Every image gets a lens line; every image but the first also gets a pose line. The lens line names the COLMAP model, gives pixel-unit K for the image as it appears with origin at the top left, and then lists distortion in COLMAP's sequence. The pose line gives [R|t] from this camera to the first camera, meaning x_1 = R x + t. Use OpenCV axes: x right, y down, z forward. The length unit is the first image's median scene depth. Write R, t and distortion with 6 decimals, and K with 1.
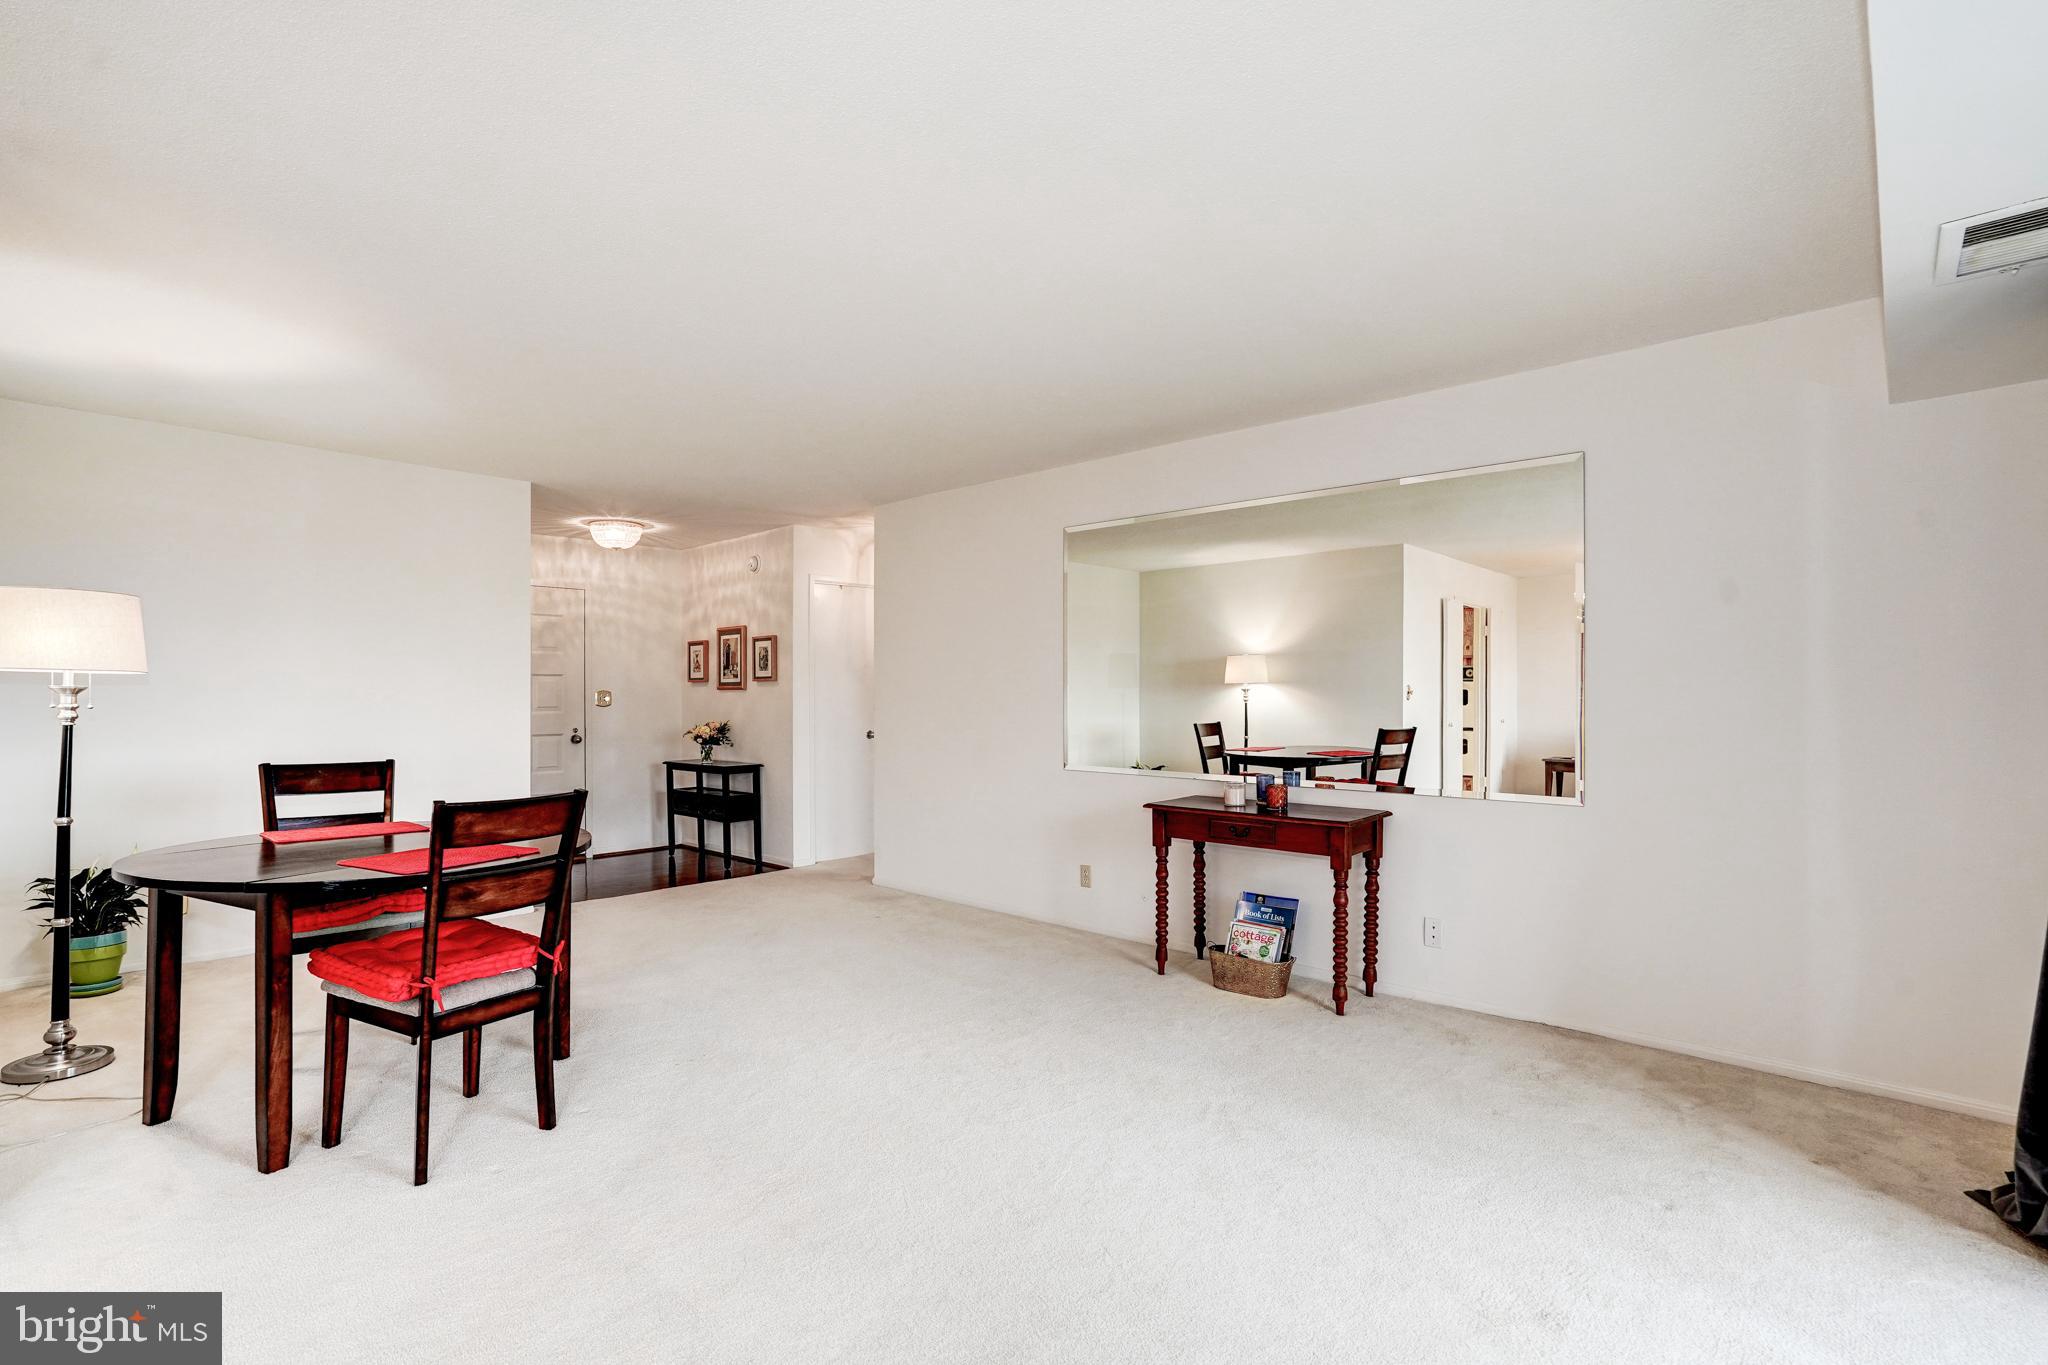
lens RADIAL K [[963.0, 0, 1022.9], [0, 963.0, 683.1], [0, 0, 1]] dist [-0.032392, 0.007466]
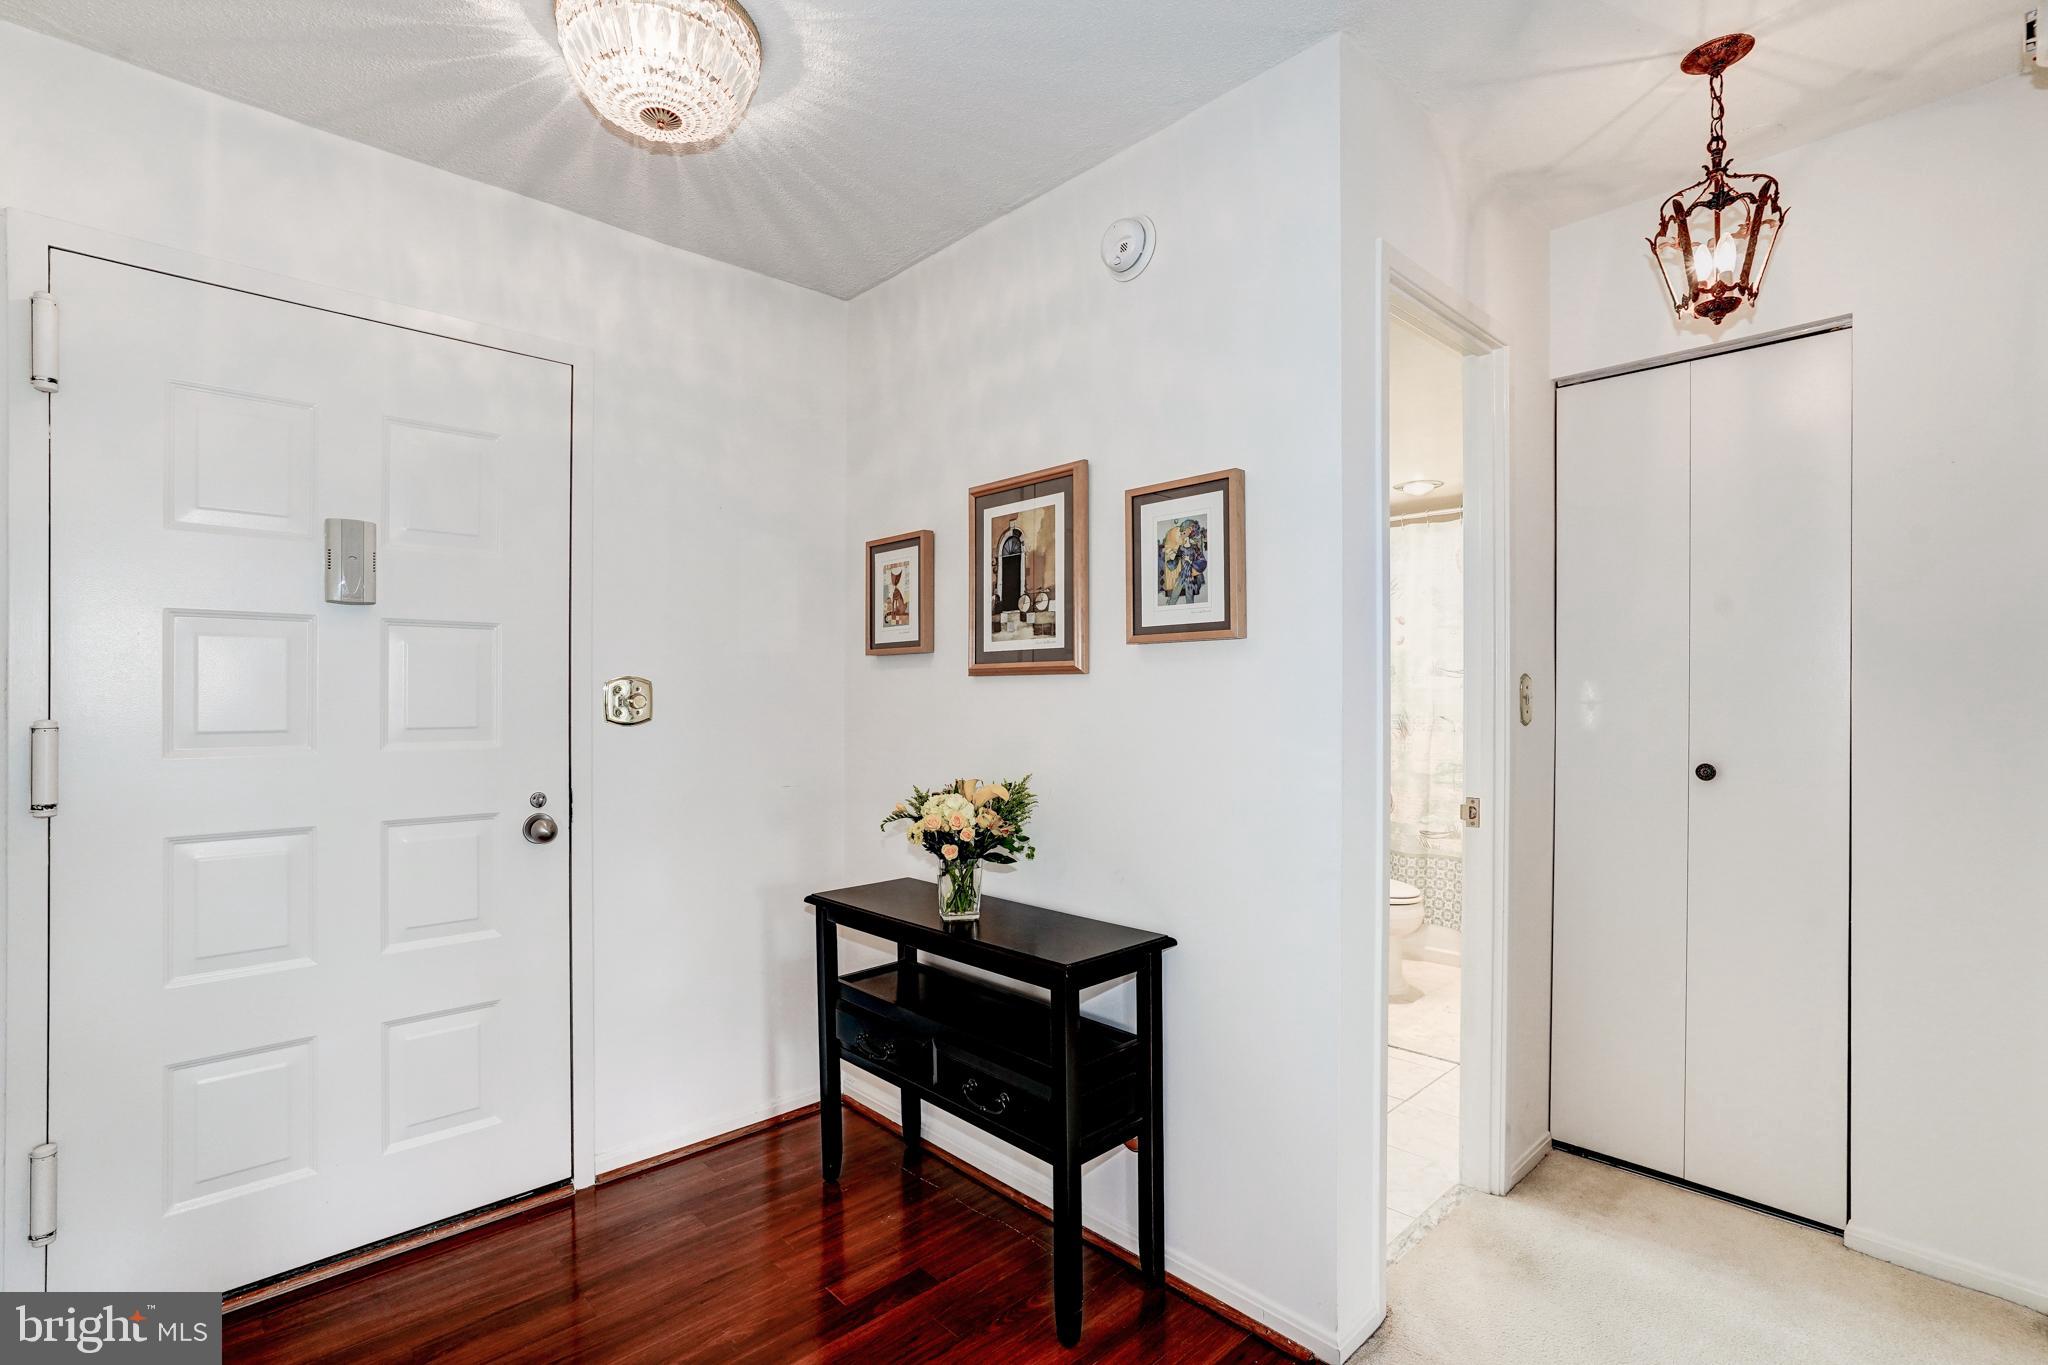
lens RADIAL K [[963.0, 0, 1017.7], [0, 963.0, 684.0], [0, 0, 1]] dist [-0.032392, 0.007466]
pose [[0.998104, 0.002296, -0.061510, -0.294549], [-0.002639, 0.999981, -0.005496, 0.012106], [0.061496, 0.005648, 0.998091, 0.704692]]
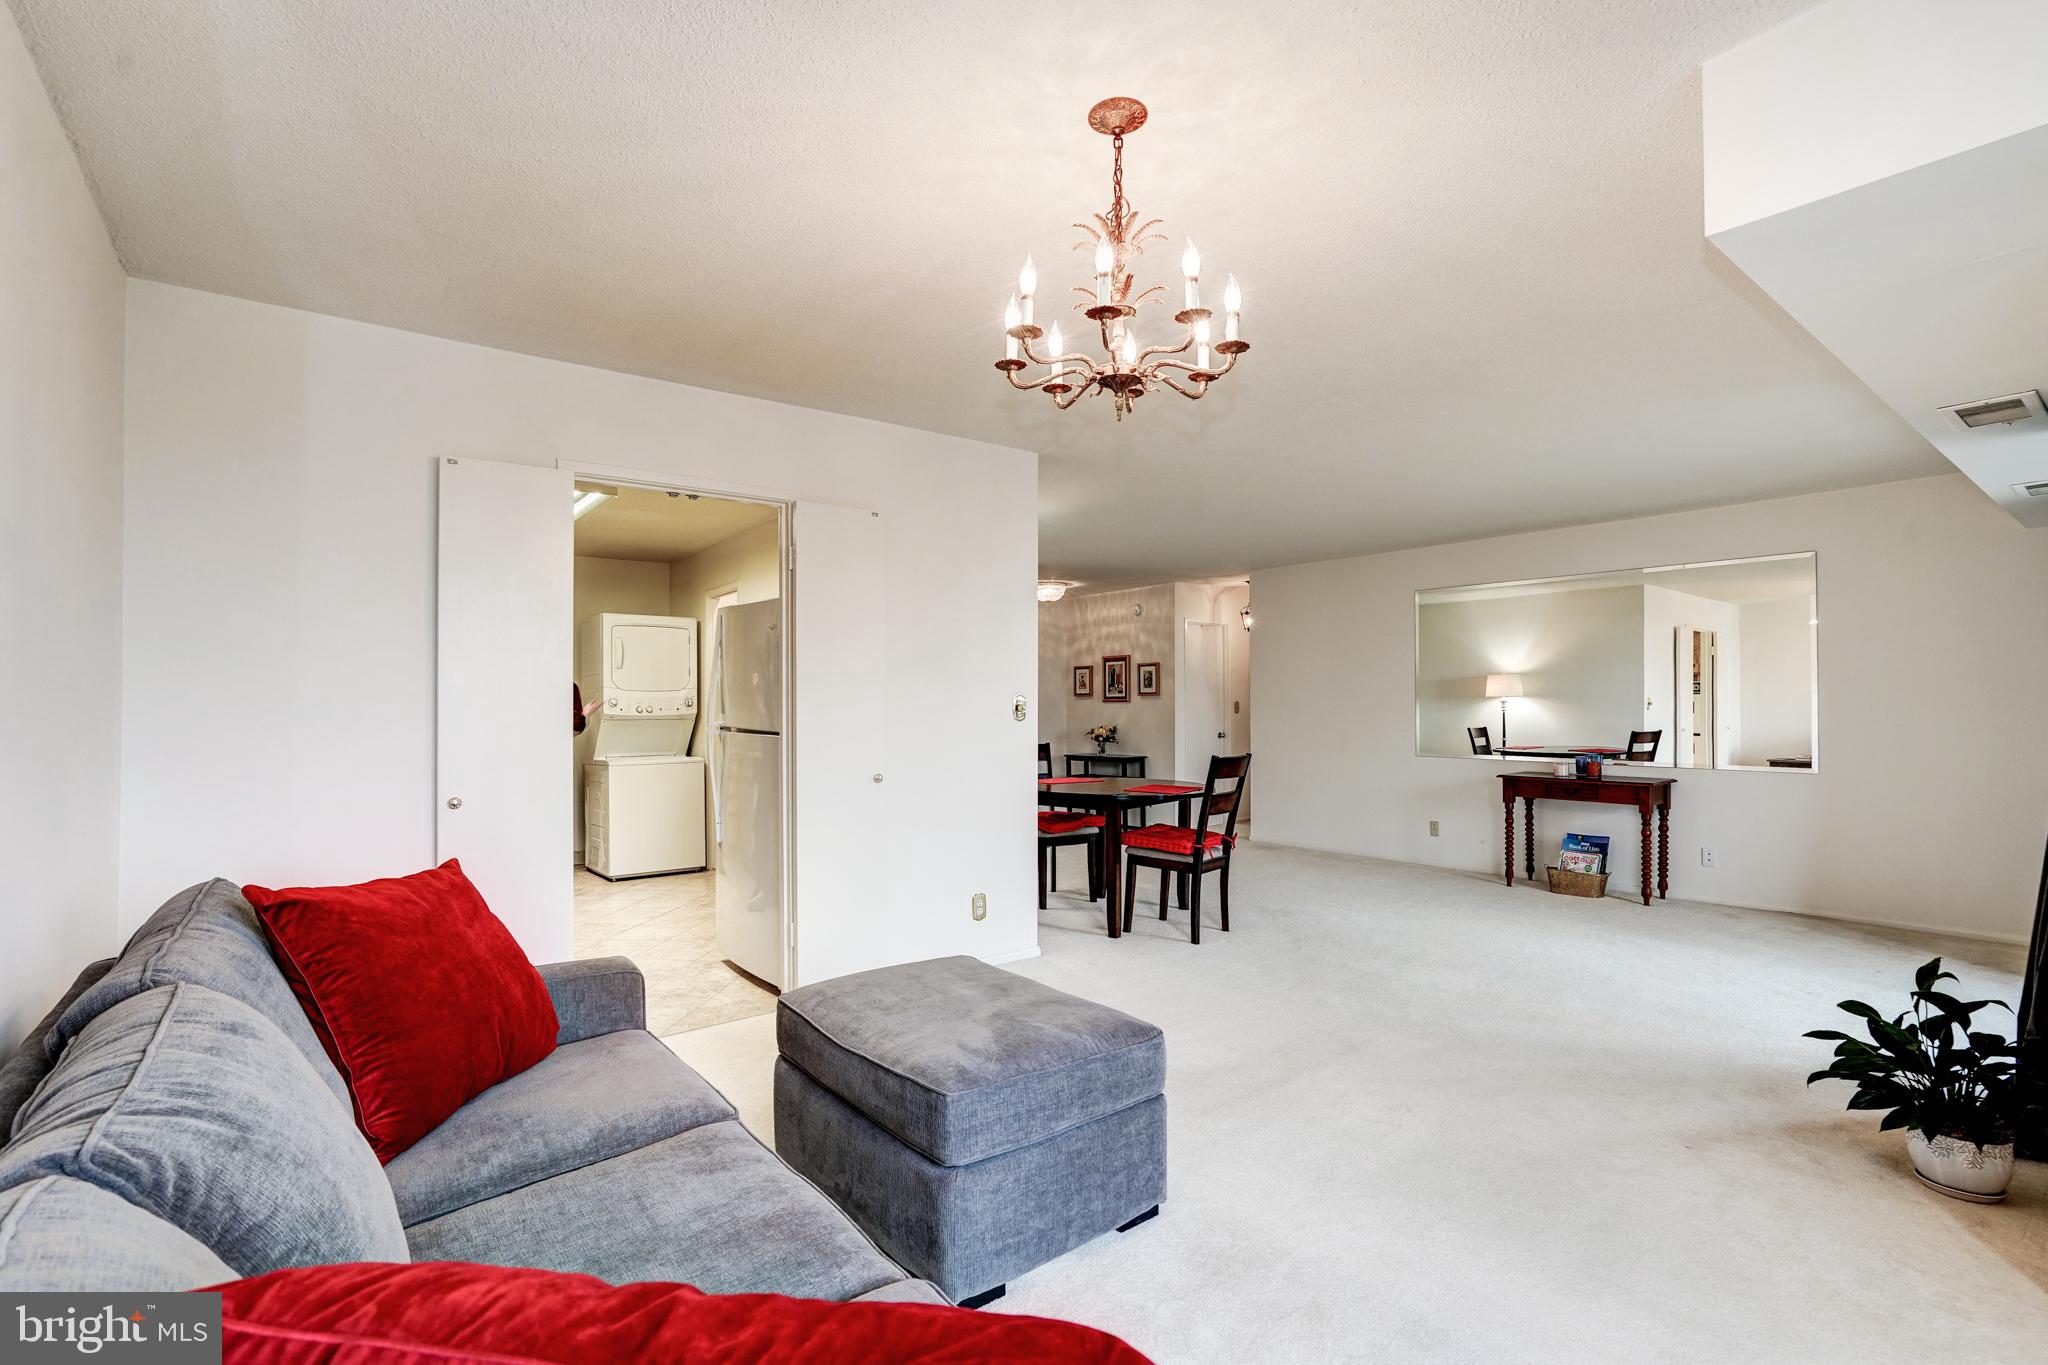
lens RADIAL K [[963.0, 0, 1009.4], [0, 963.0, 696.0], [0, 0, 1]] dist [-0.032392, 0.007466]
pose [[0.987772, -0.003158, -0.155874, -0.246805], [0.003111, 0.999995, -0.000542, -0.001254], [0.155875, 0.000051, 0.987777, -0.381416]]
